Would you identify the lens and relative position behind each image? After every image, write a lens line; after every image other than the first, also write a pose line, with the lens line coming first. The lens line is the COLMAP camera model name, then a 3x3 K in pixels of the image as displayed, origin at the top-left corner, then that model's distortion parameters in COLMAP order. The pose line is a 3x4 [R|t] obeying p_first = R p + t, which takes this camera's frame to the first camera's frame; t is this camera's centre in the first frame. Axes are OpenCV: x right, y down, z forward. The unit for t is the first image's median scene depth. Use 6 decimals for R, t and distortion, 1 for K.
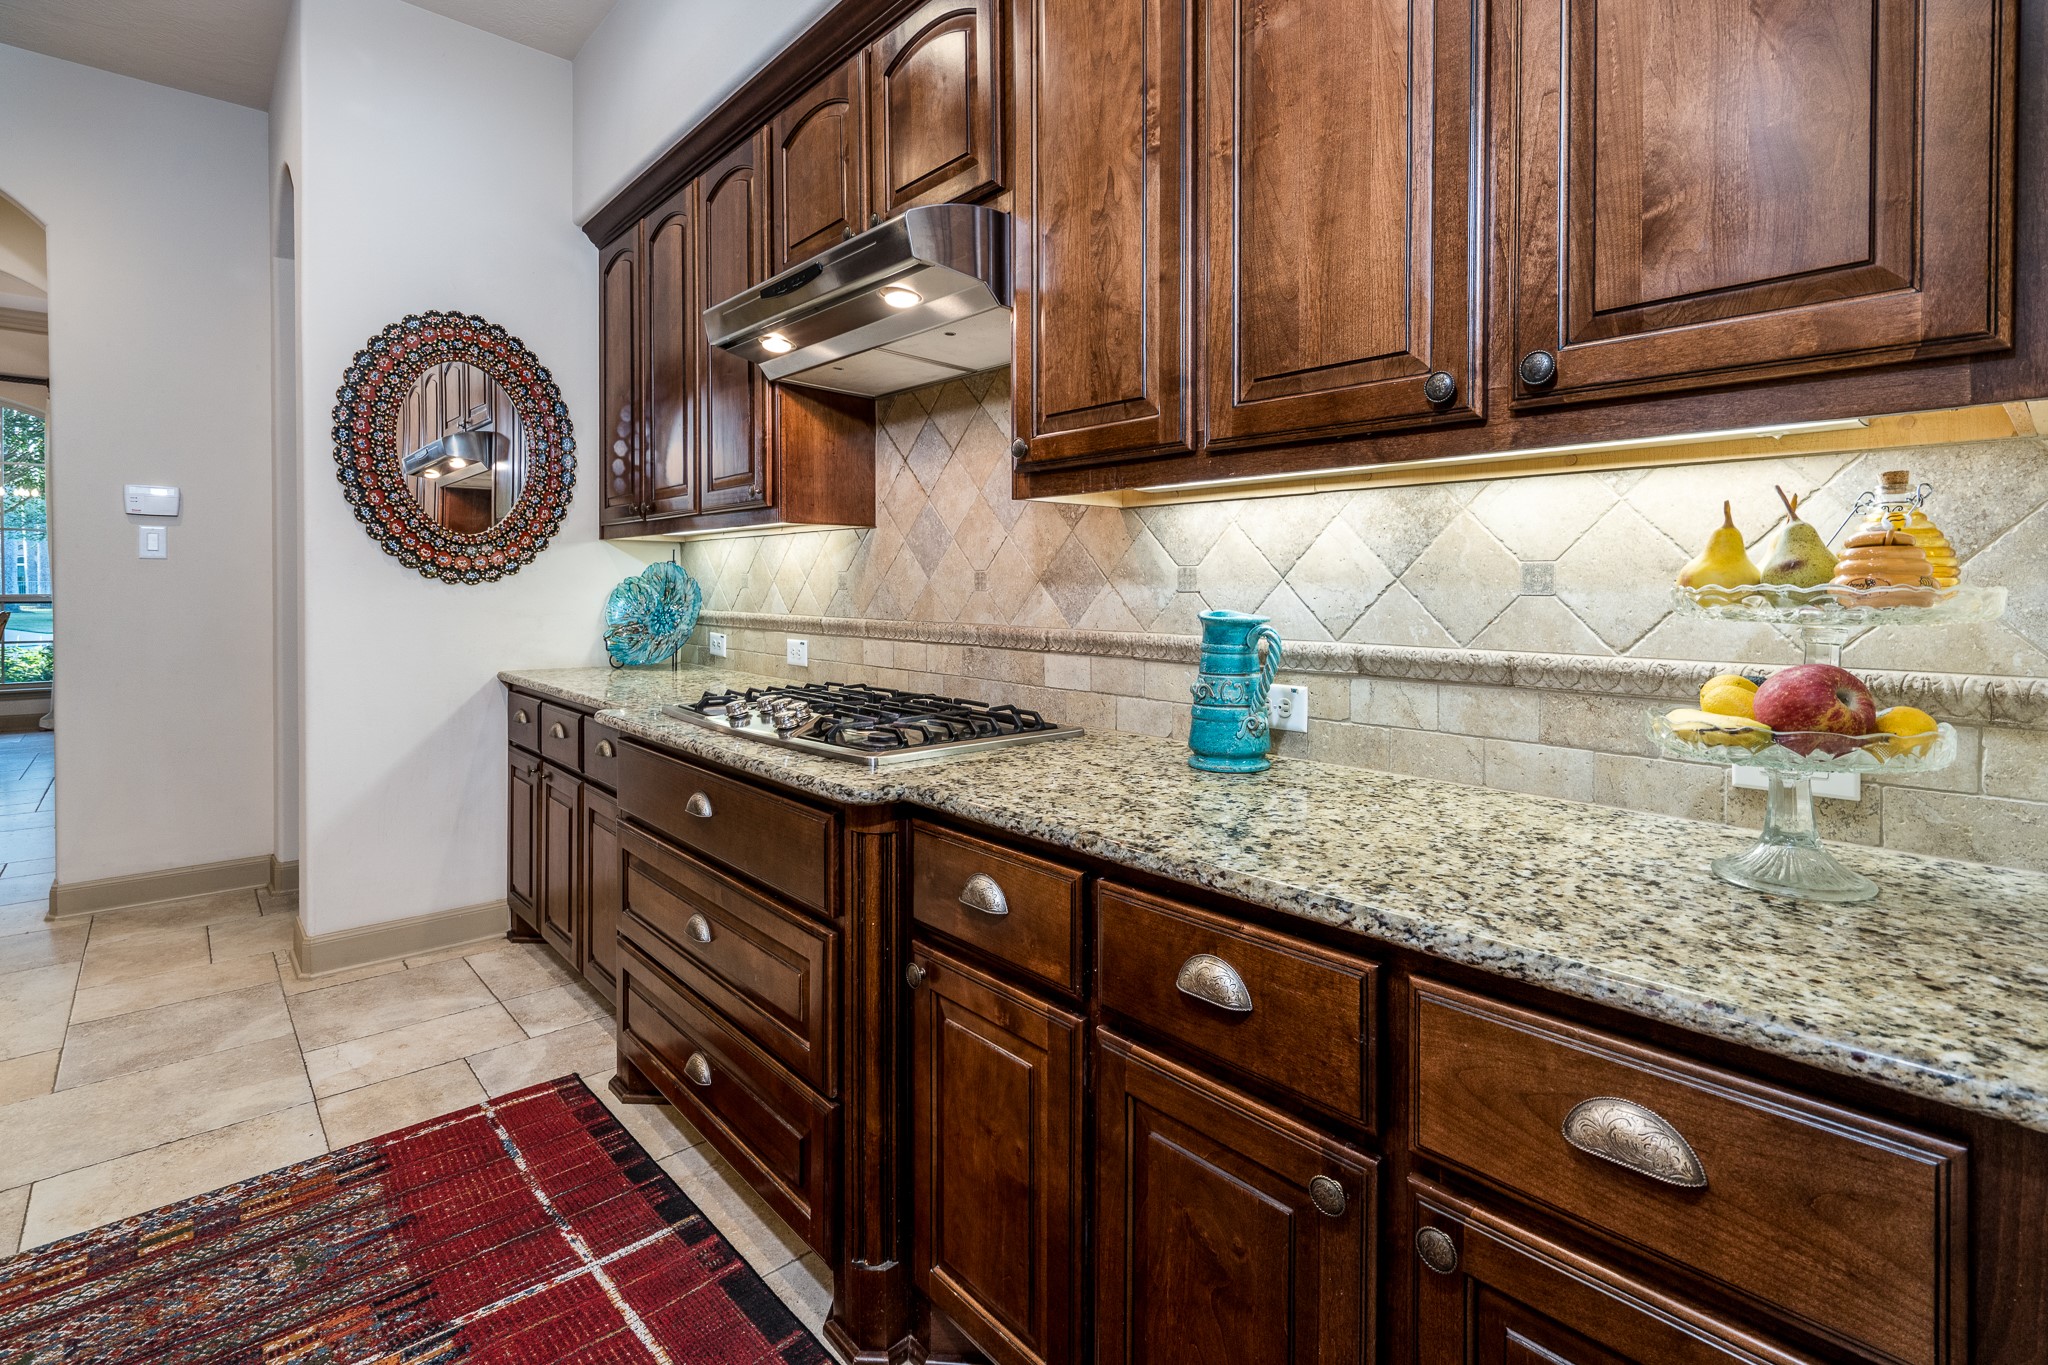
lens RADIAL K [[975.3, 0, 1026.1], [0, 975.3, 599.1], [0, 0, 1]] dist [0.000169, 0.000049]
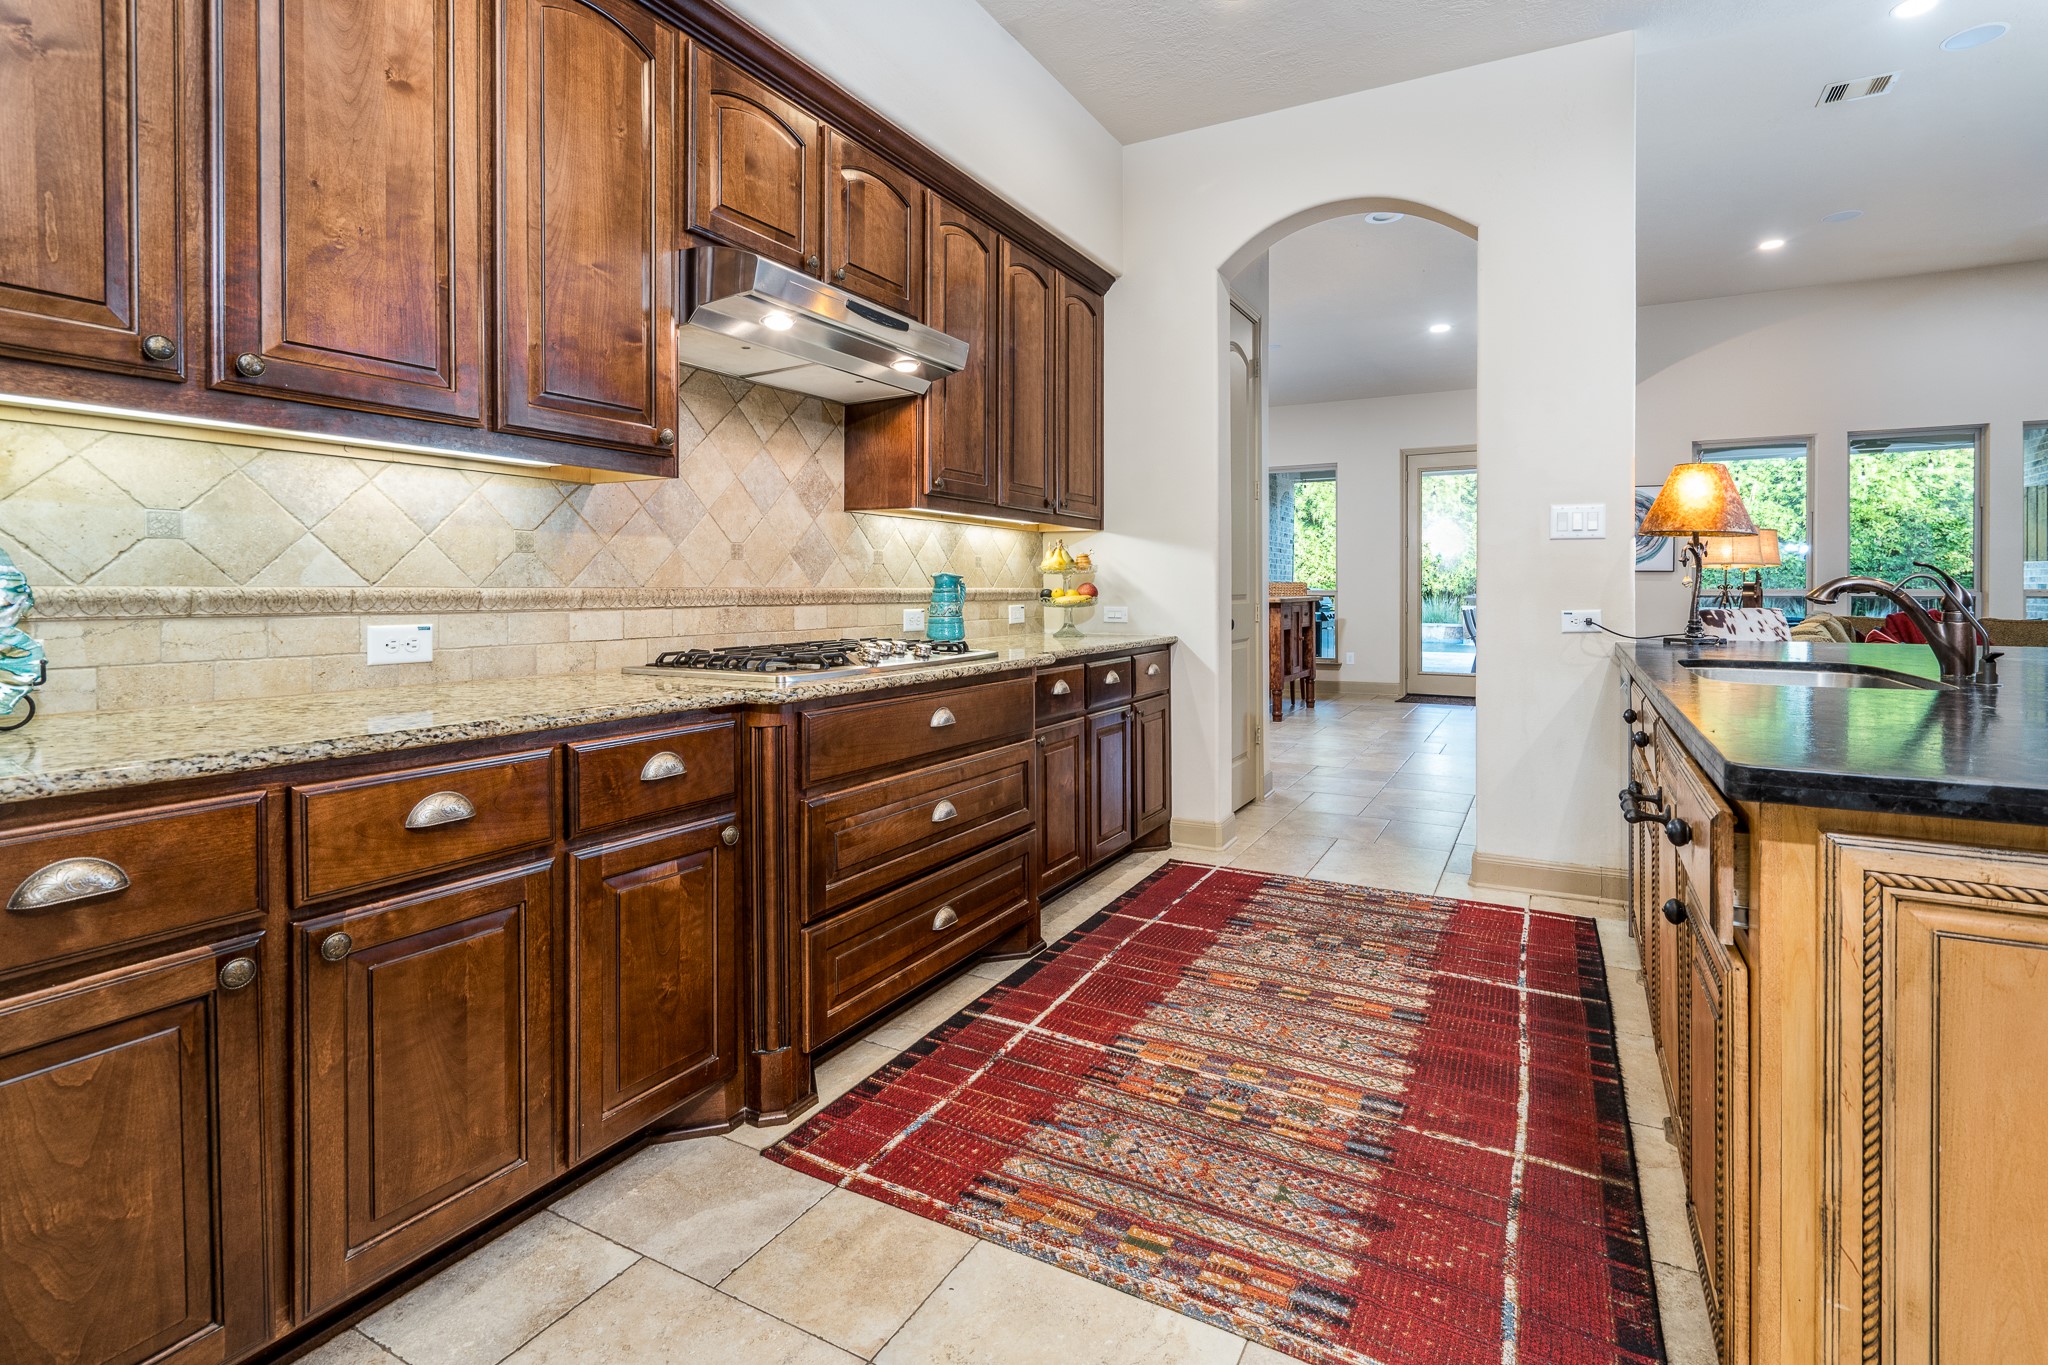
lens RADIAL K [[972.5, 0, 1021.9], [0, 972.5, 586.5], [0, 0, 1]] dist [-0.004366, 0.000219]
pose [[-0.321748, -0.000505, 0.946825, -1.555090], [0.011699, 0.999921, 0.004509, 0.027534], [-0.946753, 0.012527, -0.321717, 1.270802]]
